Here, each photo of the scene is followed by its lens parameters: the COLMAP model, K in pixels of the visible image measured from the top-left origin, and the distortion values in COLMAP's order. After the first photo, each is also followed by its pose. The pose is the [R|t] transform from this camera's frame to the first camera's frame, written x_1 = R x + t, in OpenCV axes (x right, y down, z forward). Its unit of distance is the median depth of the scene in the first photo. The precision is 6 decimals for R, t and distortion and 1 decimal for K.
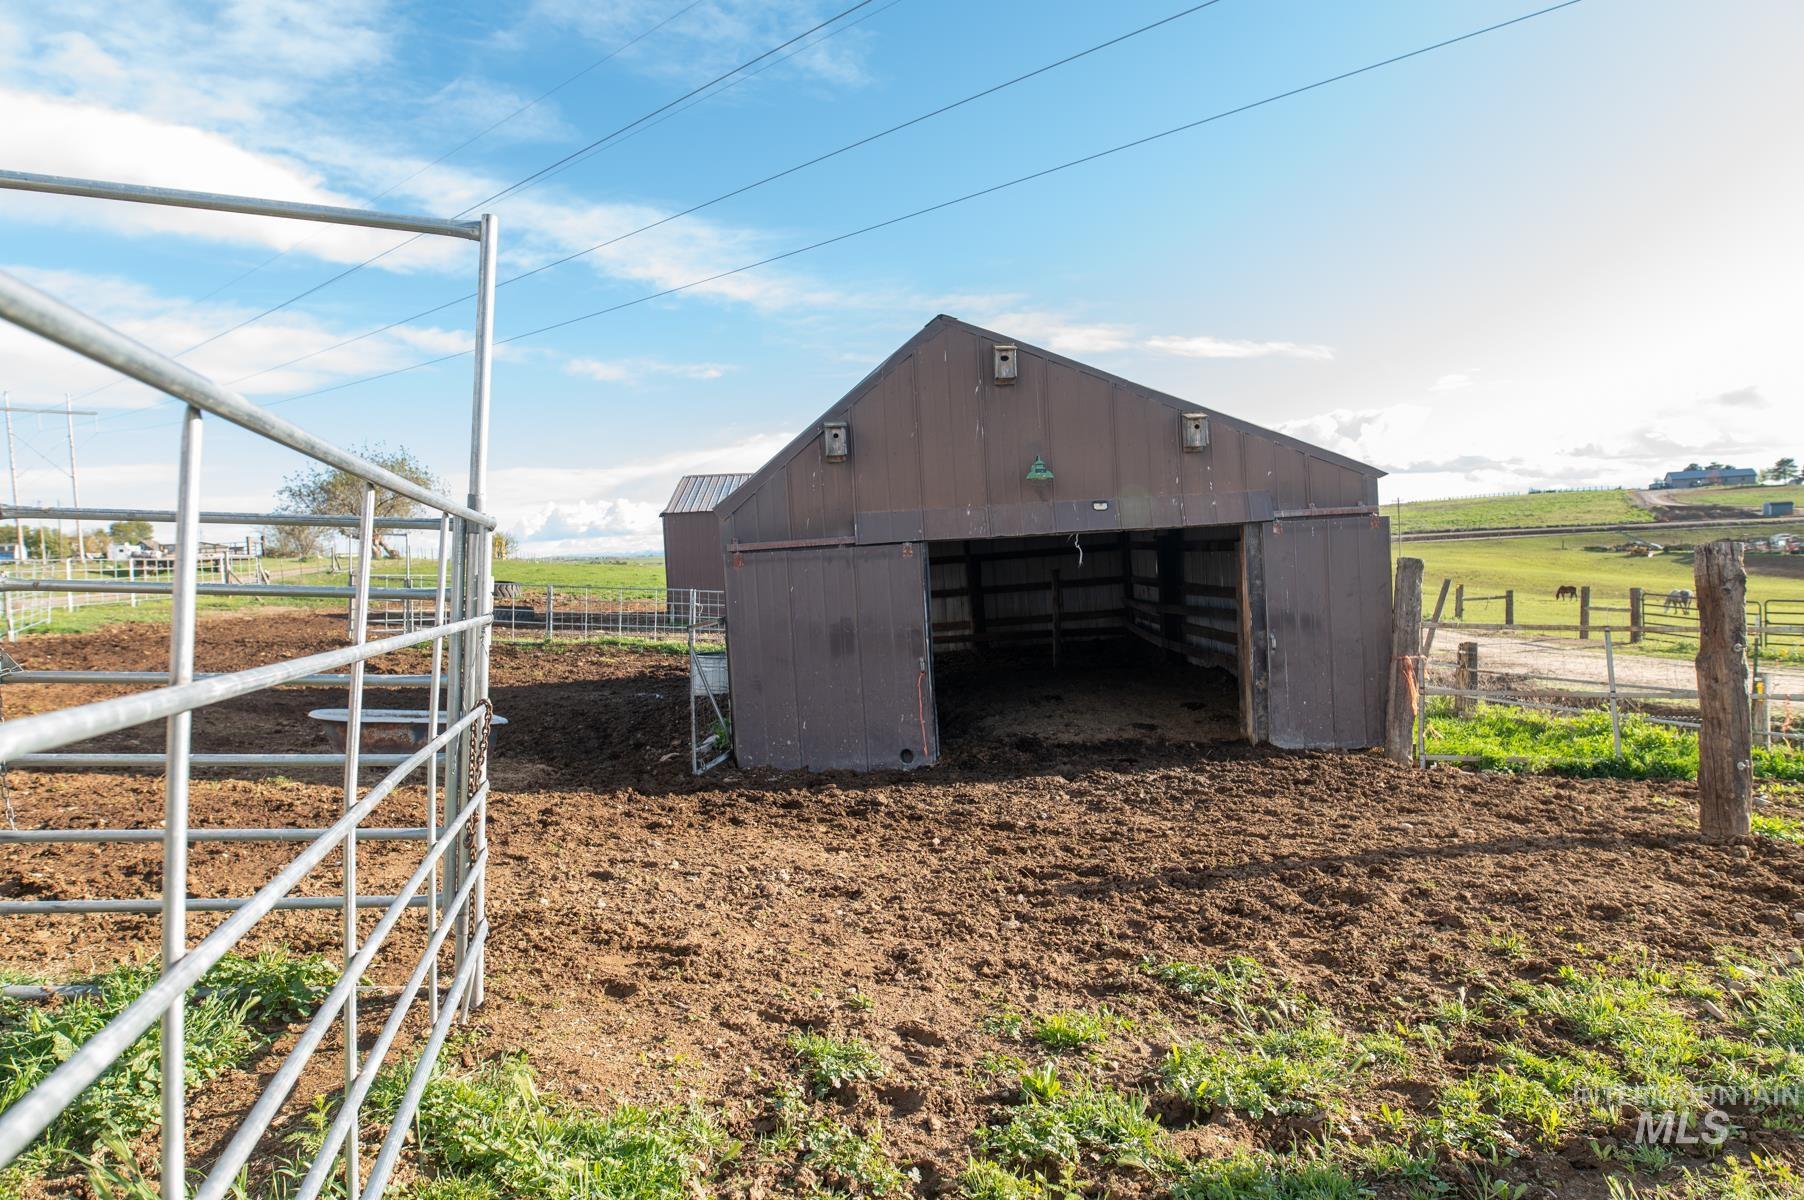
lens RADIAL K [[1041.6, 0, 909.0], [0, 1041.6, 595.9], [0, 0, 1]] dist [-0.020719, 0.000435]
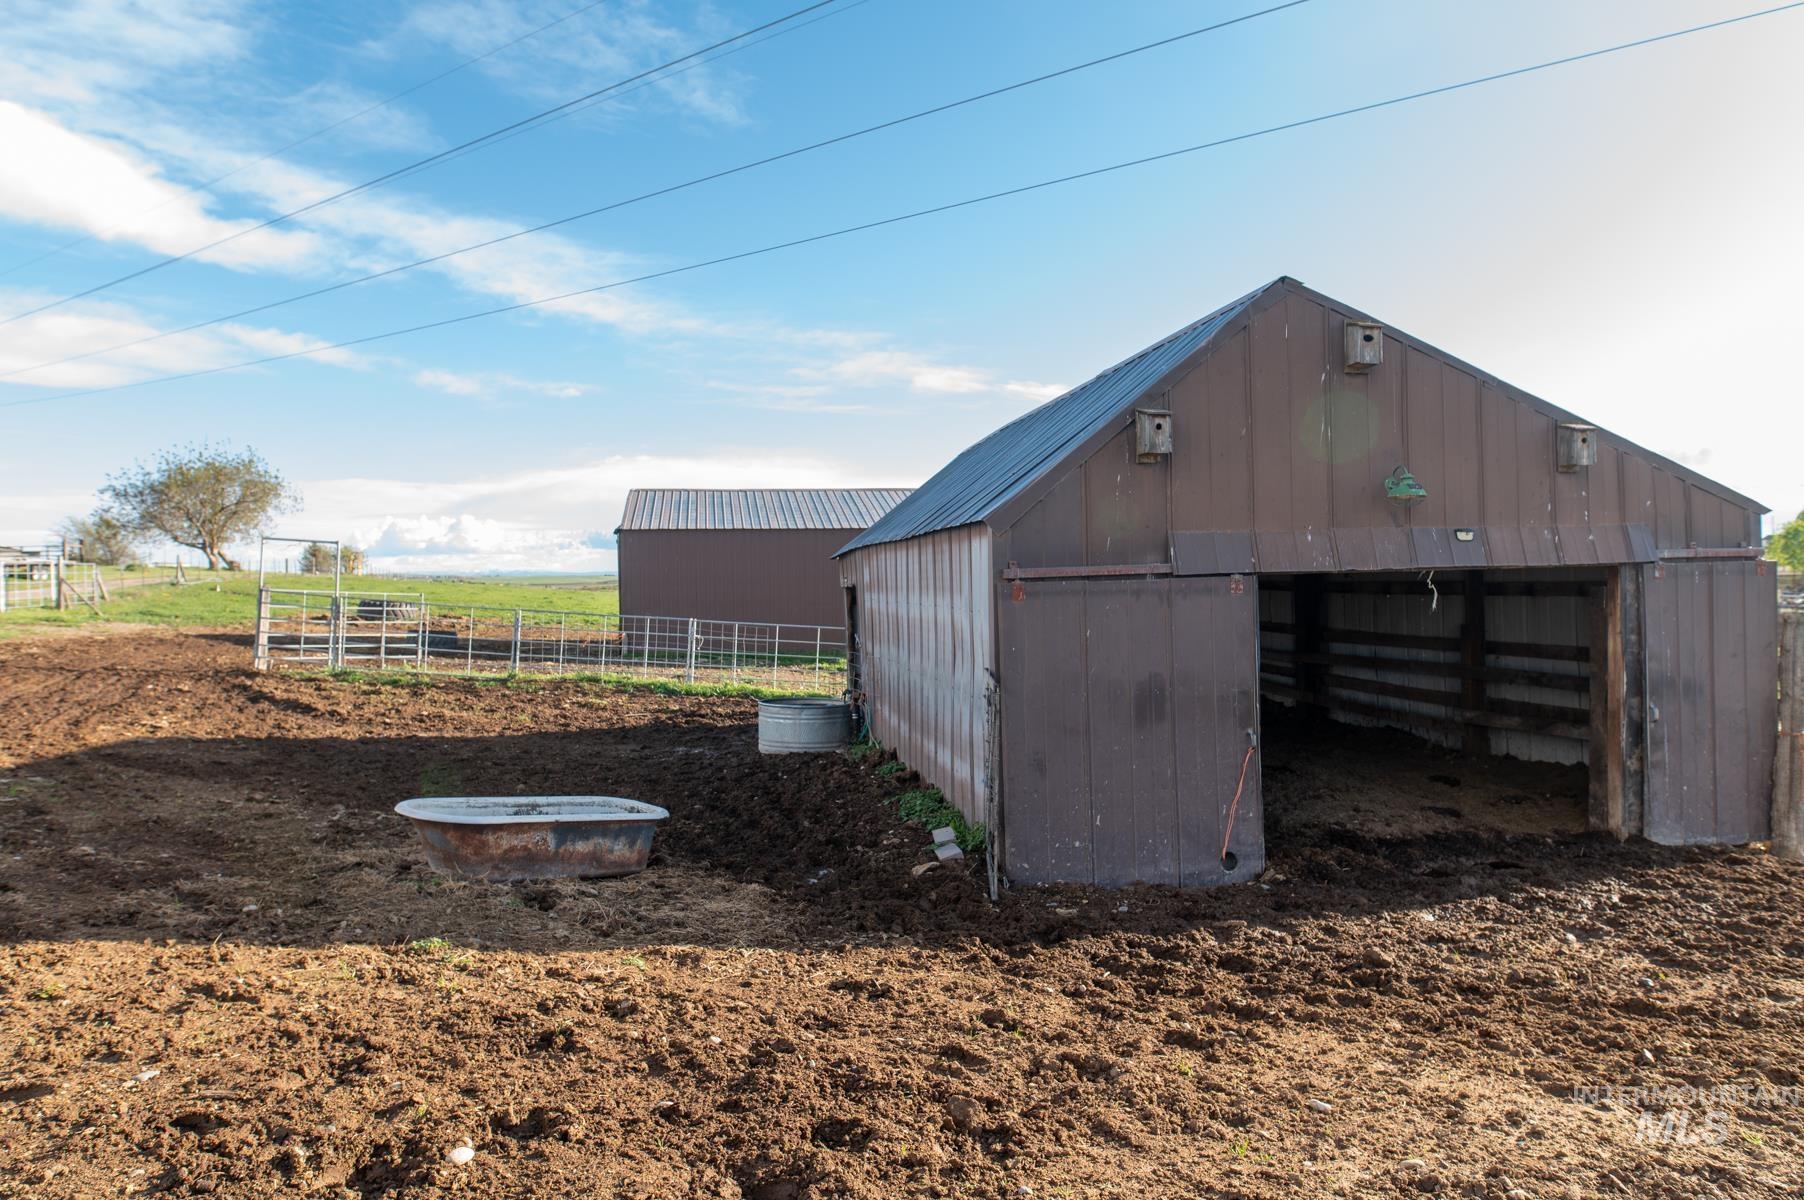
lens RADIAL K [[1041.6, 0, 909.0], [0, 1041.6, 595.9], [0, 0, 1]] dist [-0.020719, 0.000435]
pose [[0.990532, 0.029244, 0.134129, -0.329357], [-0.025270, 0.999193, -0.031237, -0.006371], [-0.134934, 0.027552, 0.990471, 0.287252]]
